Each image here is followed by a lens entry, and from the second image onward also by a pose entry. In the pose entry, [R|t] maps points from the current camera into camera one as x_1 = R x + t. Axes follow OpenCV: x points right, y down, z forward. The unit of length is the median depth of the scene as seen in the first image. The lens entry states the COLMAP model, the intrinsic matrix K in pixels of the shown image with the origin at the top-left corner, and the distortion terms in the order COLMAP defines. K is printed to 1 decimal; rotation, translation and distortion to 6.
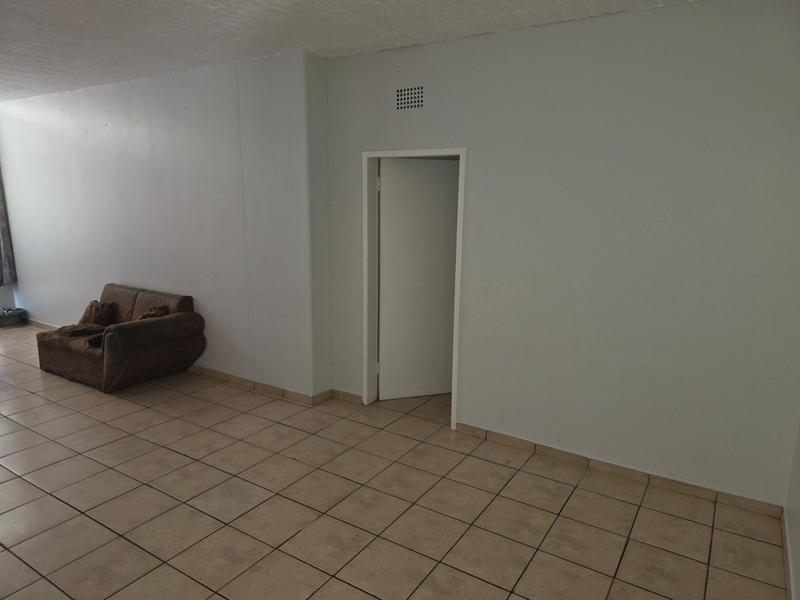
lens RADIAL K [[532.4, 0, 400.0], [0, 532.4, 300.0], [0, 0, 1]] dist [0.000136, -0.002107]
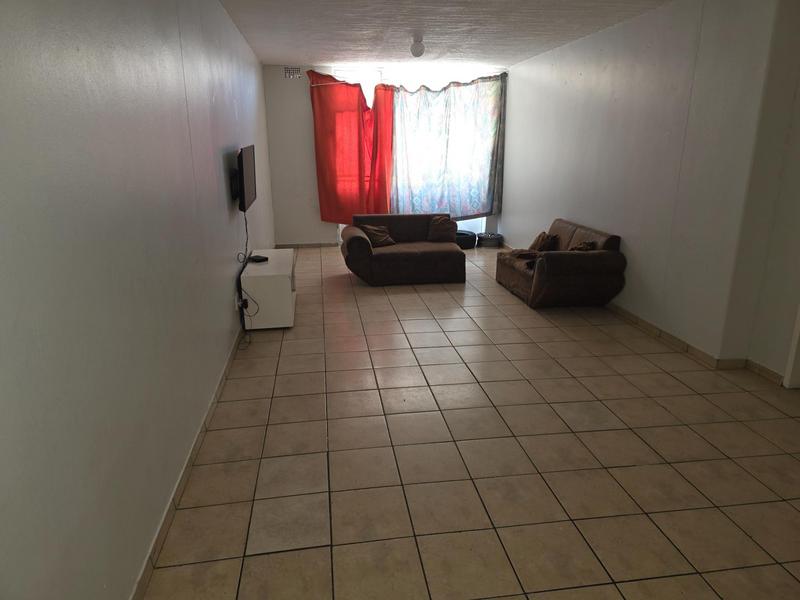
lens RADIAL K [[532.4, 0, 400.0], [0, 532.4, 300.0], [0, 0, 1]] dist [0.000136, -0.002107]
pose [[0.645188, 0.199816, -0.737432, 0.132037], [-0.134027, 0.979828, 0.148234, 0.018858], [0.752177, 0.003197, 0.658954, -0.009948]]
